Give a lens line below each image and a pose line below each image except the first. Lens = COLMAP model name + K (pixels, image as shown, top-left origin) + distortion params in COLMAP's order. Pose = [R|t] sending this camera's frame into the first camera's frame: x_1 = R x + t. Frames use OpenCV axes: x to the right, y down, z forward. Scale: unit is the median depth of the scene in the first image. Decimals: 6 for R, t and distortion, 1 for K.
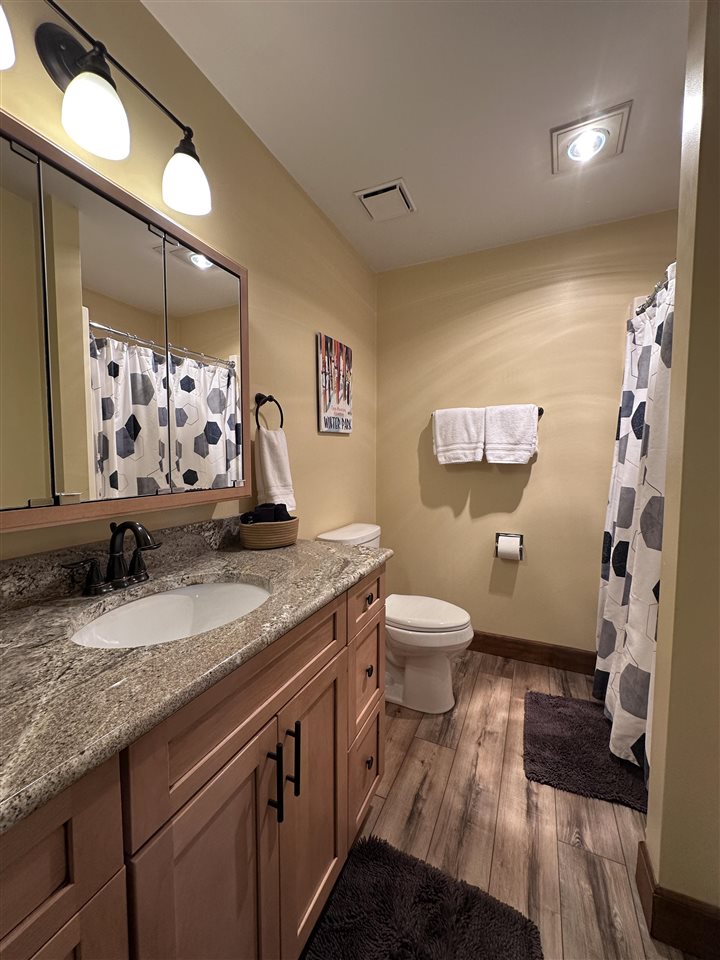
lens RADIAL K [[381.0, 0, 361.8], [0, 381.0, 484.0], [0, 0, 1]] dist [-0.003820, 0.001204]
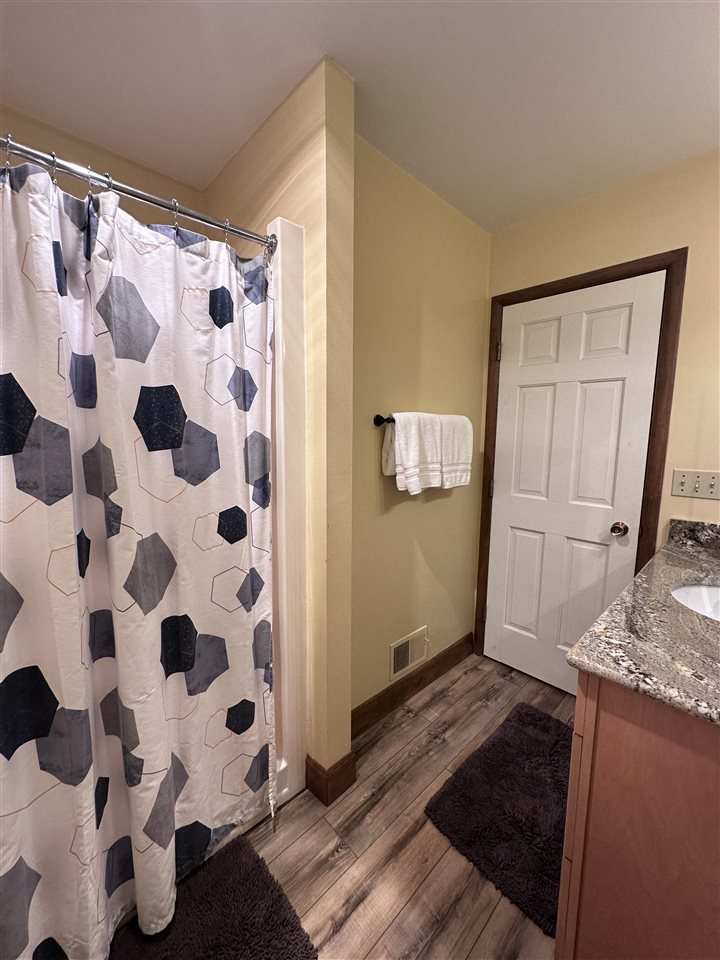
lens RADIAL K [[381.0, 0, 359.7], [0, 381.0, 481.5], [0, 0, 1]] dist [-0.003820, 0.001204]
pose [[-0.927736, -0.057303, 0.368811, 0.197967], [0.017237, 0.980511, 0.195704, -0.245136], [-0.372838, 0.187920, -0.908668, 1.748692]]
